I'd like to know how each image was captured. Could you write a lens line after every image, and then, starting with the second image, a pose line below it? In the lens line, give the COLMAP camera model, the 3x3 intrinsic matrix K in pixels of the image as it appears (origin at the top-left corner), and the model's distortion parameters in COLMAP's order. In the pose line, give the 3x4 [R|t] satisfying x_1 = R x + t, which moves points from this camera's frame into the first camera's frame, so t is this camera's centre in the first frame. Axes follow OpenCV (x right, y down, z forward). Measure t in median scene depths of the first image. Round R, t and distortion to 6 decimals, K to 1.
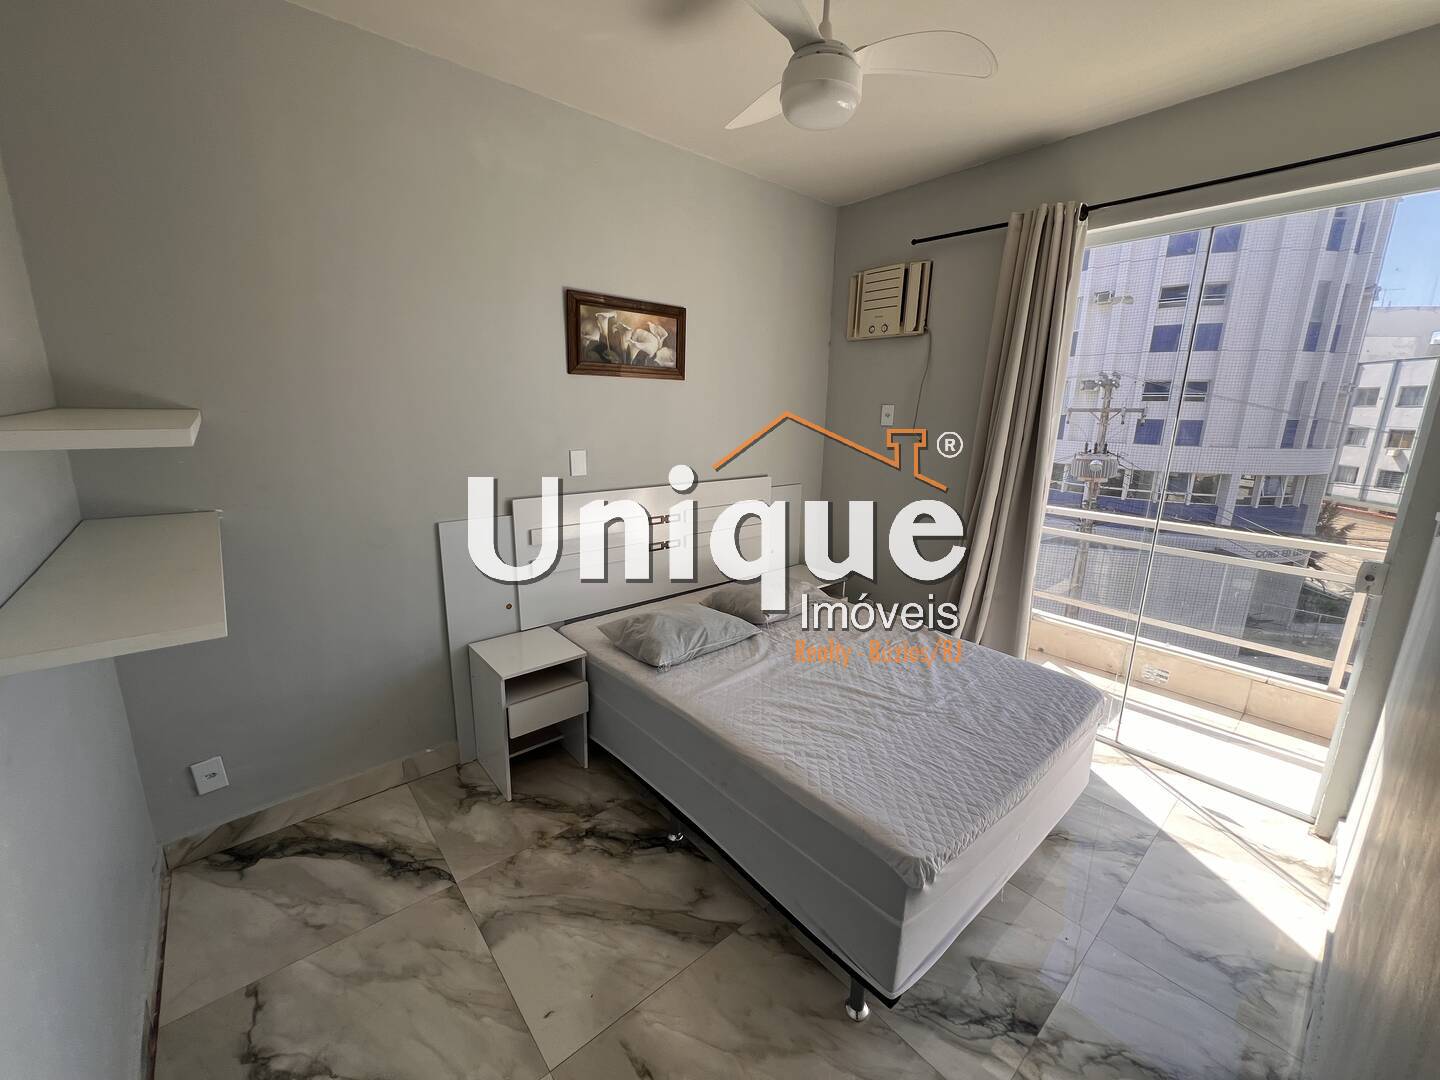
lens RADIAL K [[574.3, 0, 715.7], [0, 574.3, 538.1], [0, 0, 1]] dist [-0.001882, 0.000038]
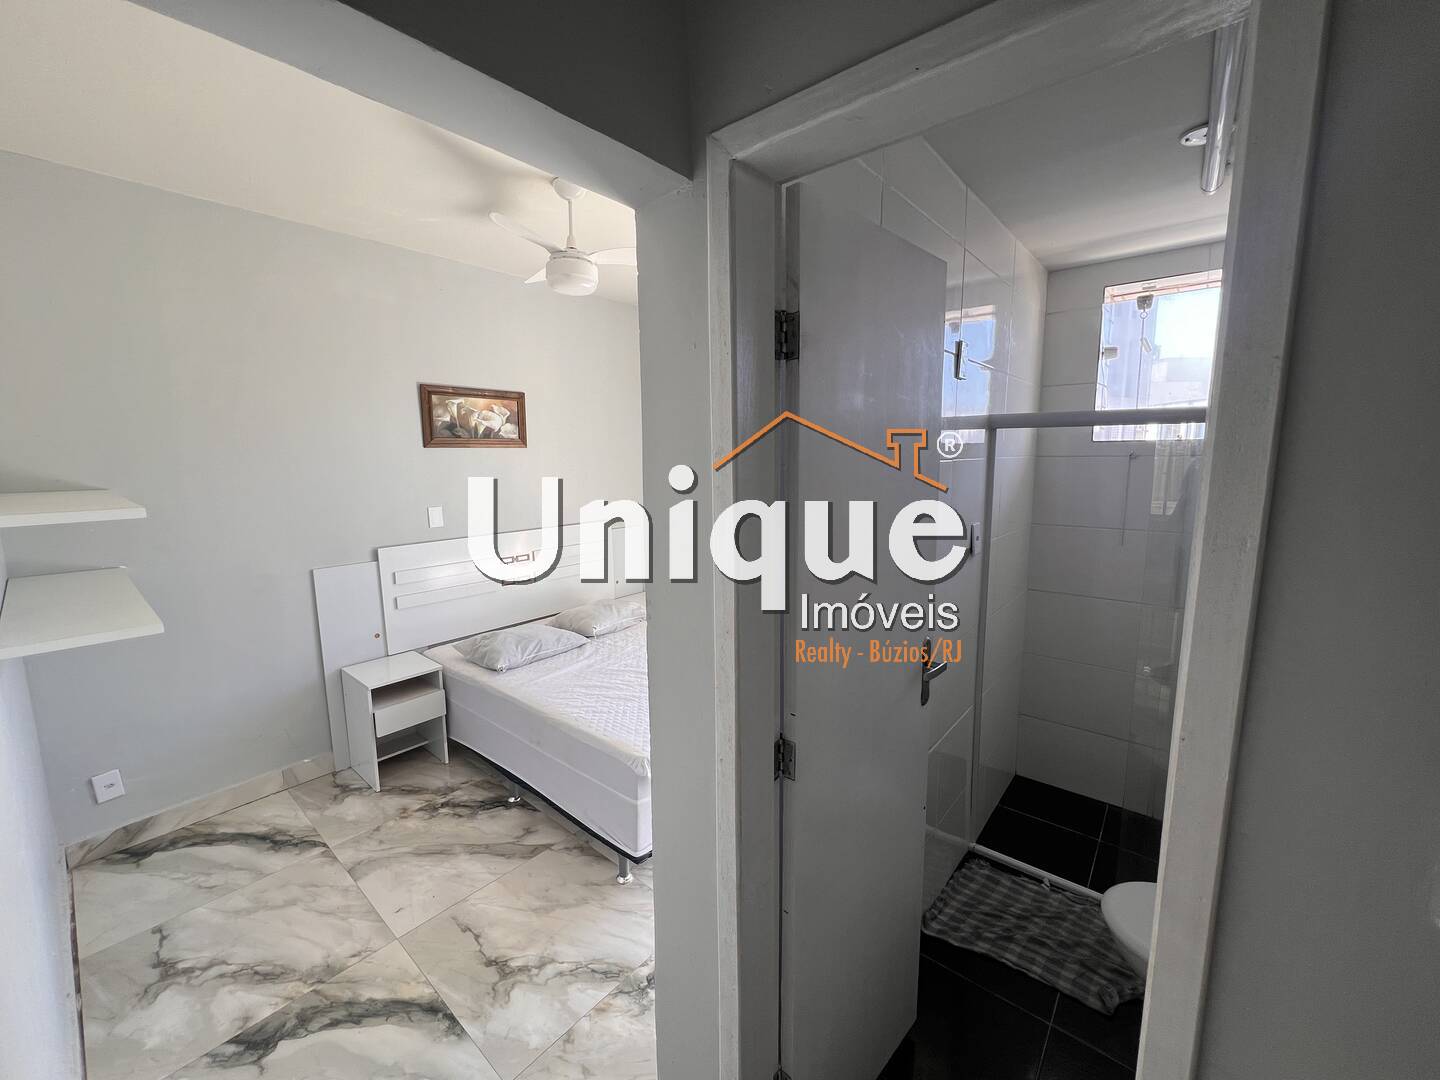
lens RADIAL K [[574.3, 0, 715.7], [0, 574.3, 538.1], [0, 0, 1]] dist [-0.001882, 0.000038]
pose [[0.987120, -0.050960, 0.151649, 0.207696], [0.062818, 0.995244, -0.074454, 0.056160], [-0.147133, 0.083022, 0.985626, -0.386005]]
